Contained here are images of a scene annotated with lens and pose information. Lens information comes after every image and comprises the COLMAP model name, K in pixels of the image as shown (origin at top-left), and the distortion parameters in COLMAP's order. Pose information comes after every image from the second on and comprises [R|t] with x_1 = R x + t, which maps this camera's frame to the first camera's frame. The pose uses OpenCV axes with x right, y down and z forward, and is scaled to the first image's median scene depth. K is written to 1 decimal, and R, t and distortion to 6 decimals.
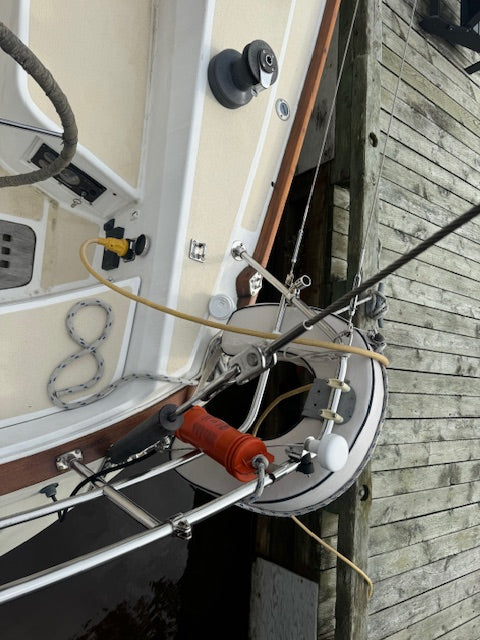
lens RADIAL K [[454.6, 0, 240.6], [0, 454.6, 319.9], [0, 0, 1]] dist [0.024461, -0.019649]
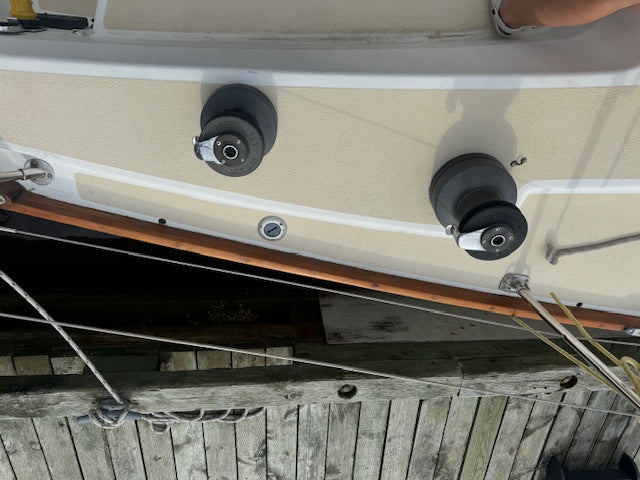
lens RADIAL K [[454.6, 0, 324.4], [0, 454.6, 238.3], [0, 0, 1]] dist [0.024461, -0.019649]
pose [[0.088239, 0.978429, -0.186791, 0.271665], [-0.995592, 0.092612, 0.014798, -0.596568], [0.031778, 0.184662, 0.982288, 0.316106]]
